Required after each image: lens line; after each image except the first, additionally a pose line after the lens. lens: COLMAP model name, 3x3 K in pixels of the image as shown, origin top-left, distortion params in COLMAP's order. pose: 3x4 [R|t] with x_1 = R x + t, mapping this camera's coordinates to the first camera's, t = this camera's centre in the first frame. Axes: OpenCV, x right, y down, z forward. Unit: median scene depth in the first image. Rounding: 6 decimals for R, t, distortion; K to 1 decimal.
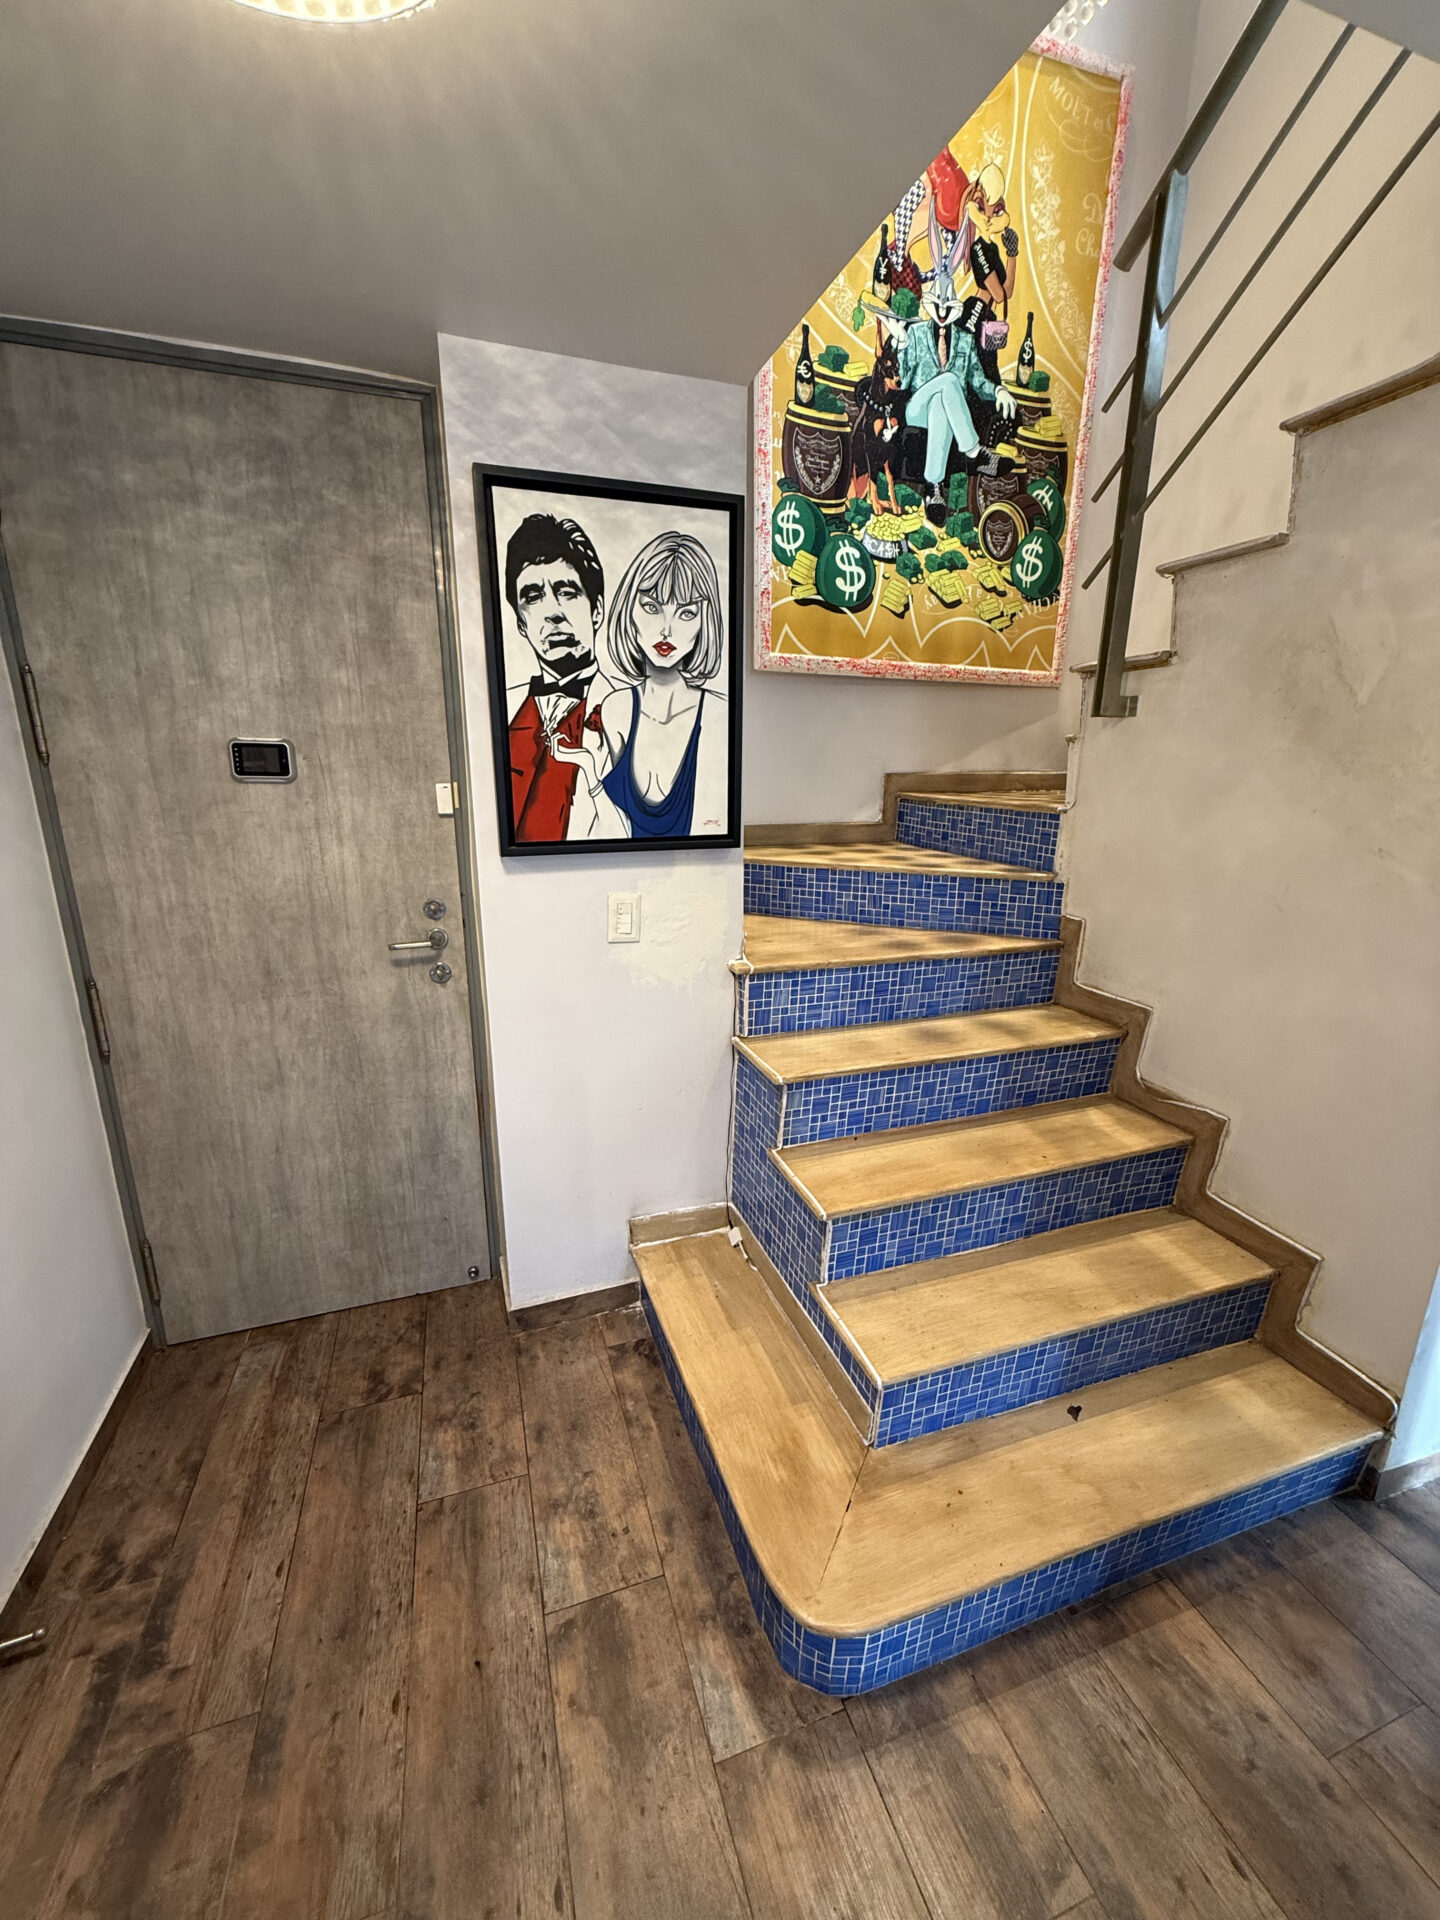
lens RADIAL K [[765.0, 0, 725.0], [0, 765.0, 963.3], [0, 0, 1]] dist [-0.002532, 0.000850]
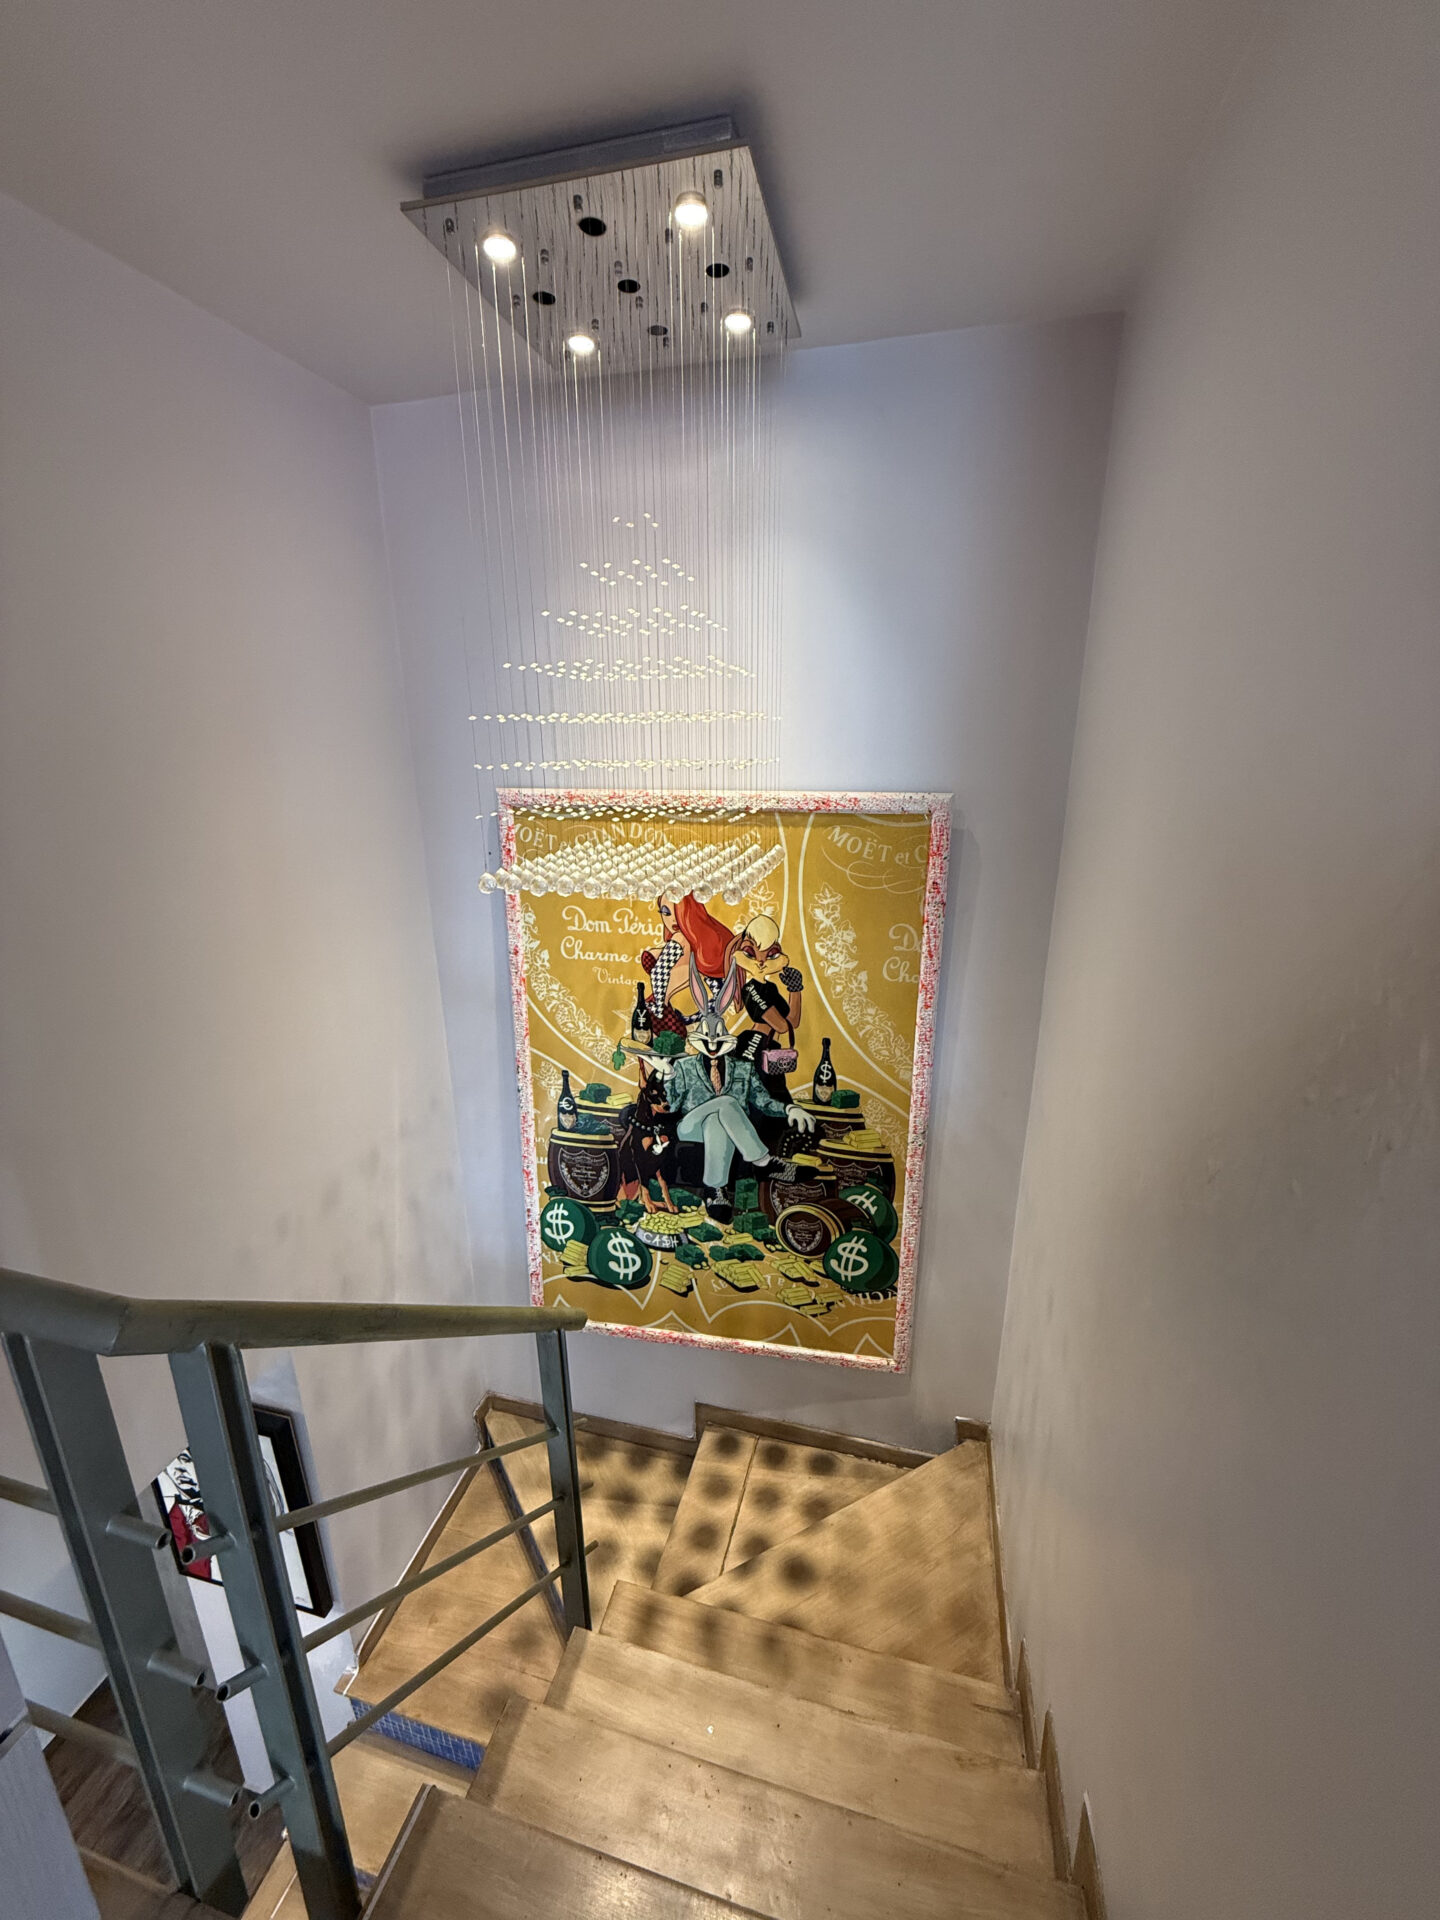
lens RADIAL K [[765.0, 0, 720.2], [0, 765.0, 963.3], [0, 0, 1]] dist [-0.002532, 0.000850]
pose [[0.828715, 0.150798, -0.538973, 0.774444], [-0.131728, 0.988517, 0.074033, -1.005510], [0.543948, 0.009645, 0.839063, 0.199939]]
